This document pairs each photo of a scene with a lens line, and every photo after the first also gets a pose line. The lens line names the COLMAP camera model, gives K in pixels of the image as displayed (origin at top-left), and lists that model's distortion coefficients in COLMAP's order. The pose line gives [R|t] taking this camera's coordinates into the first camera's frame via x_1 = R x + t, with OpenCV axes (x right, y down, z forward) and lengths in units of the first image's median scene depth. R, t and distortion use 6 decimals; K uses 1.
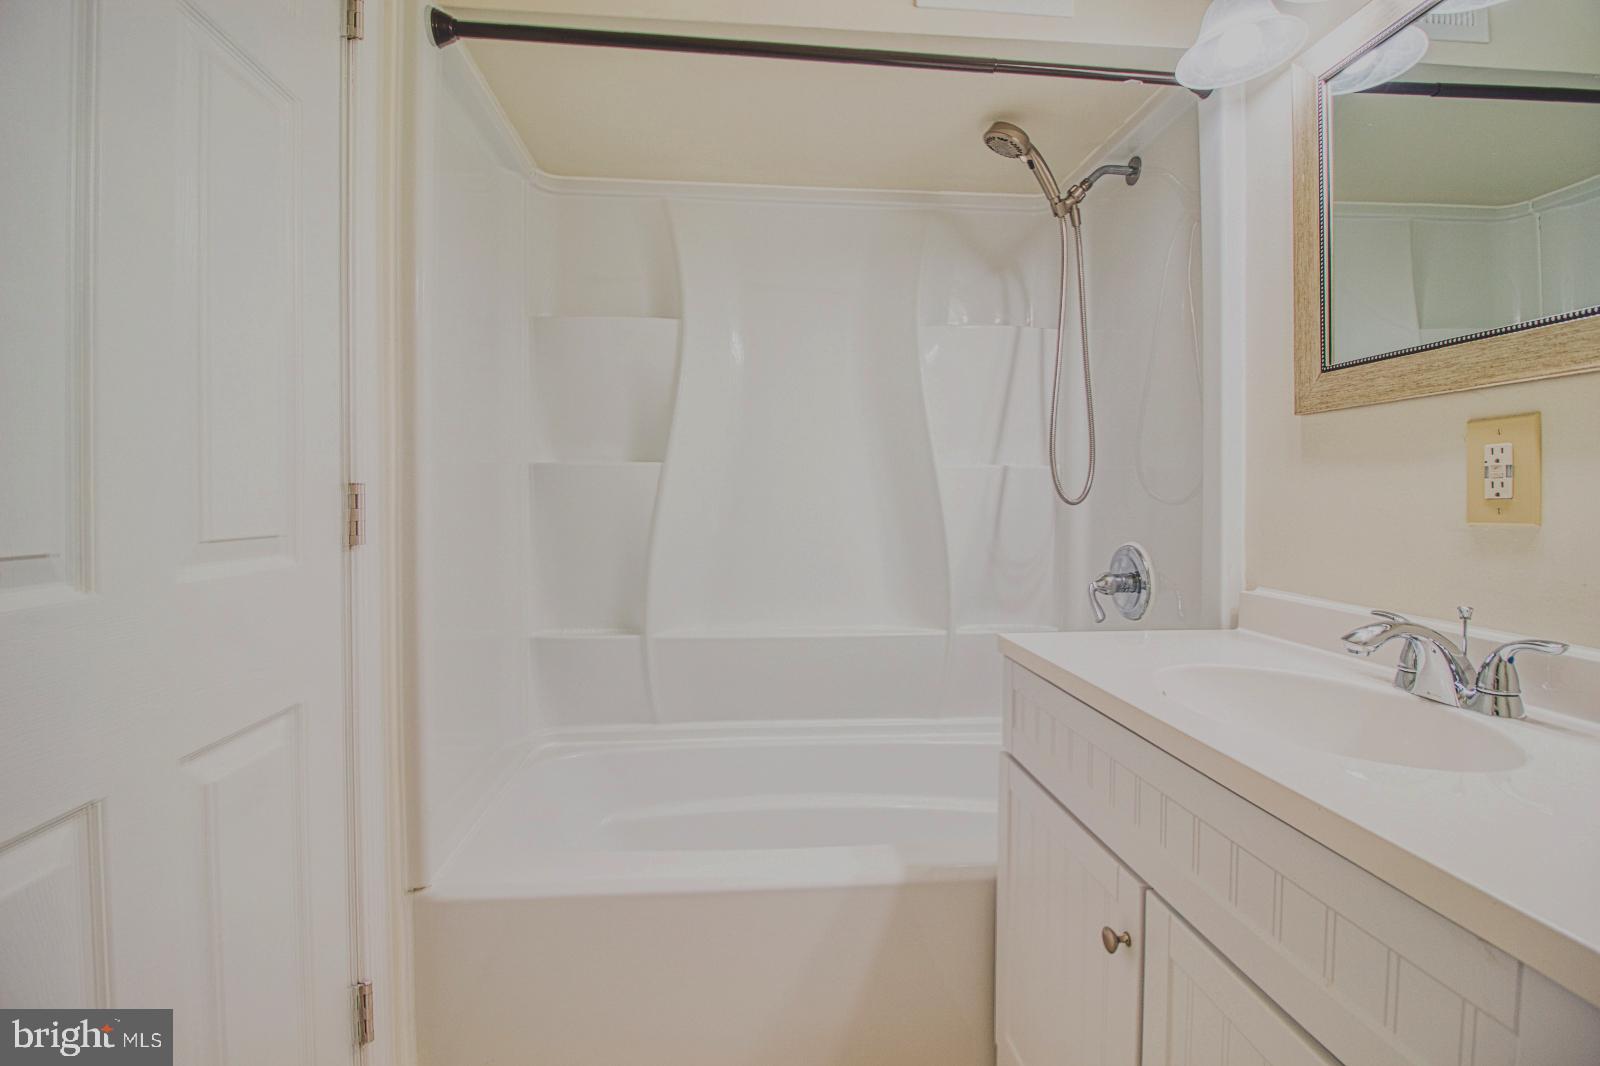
lens RADIAL K [[743.6, 0, 798.0], [0, 743.6, 497.2], [0, 0, 1]] dist [-0.006406, -0.006821]
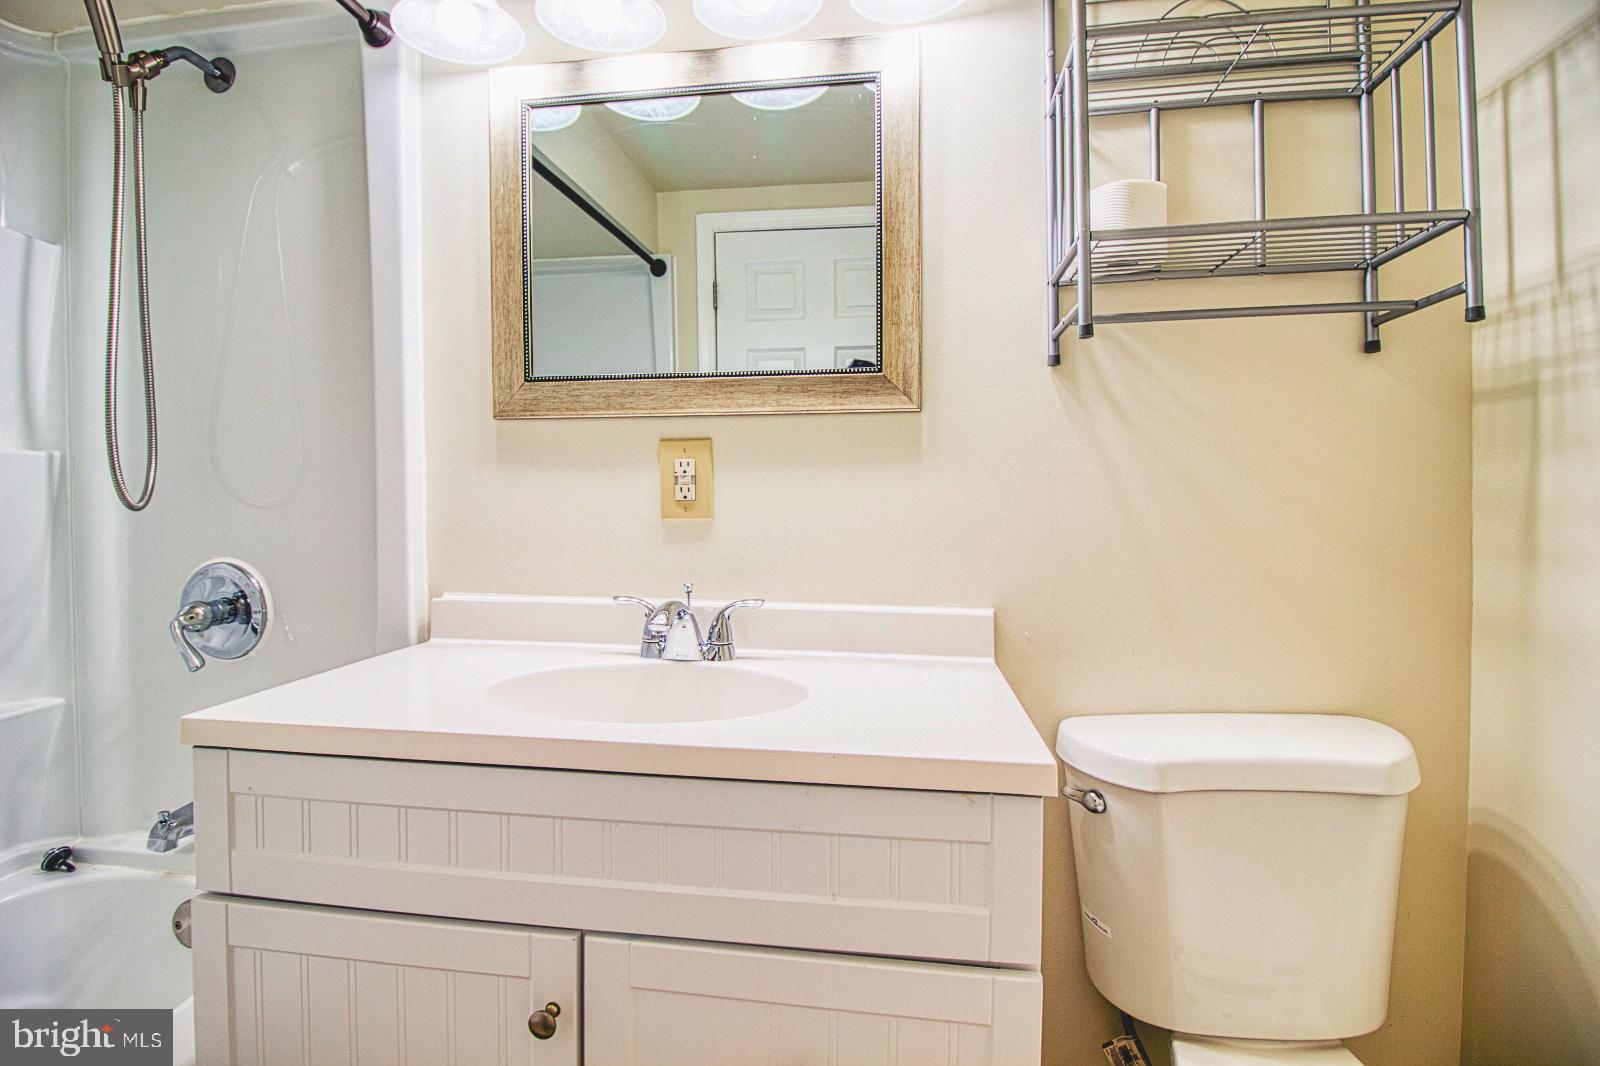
lens RADIAL K [[743.6, 0, 810.9], [0, 743.6, 499.8], [0, 0, 1]] dist [-0.006406, -0.006821]
pose [[0.226662, -0.001562, 0.973972, -0.234170], [-0.000092, 0.999999, 0.001625, -0.001060], [-0.973973, -0.000458, 0.226662, 0.359717]]
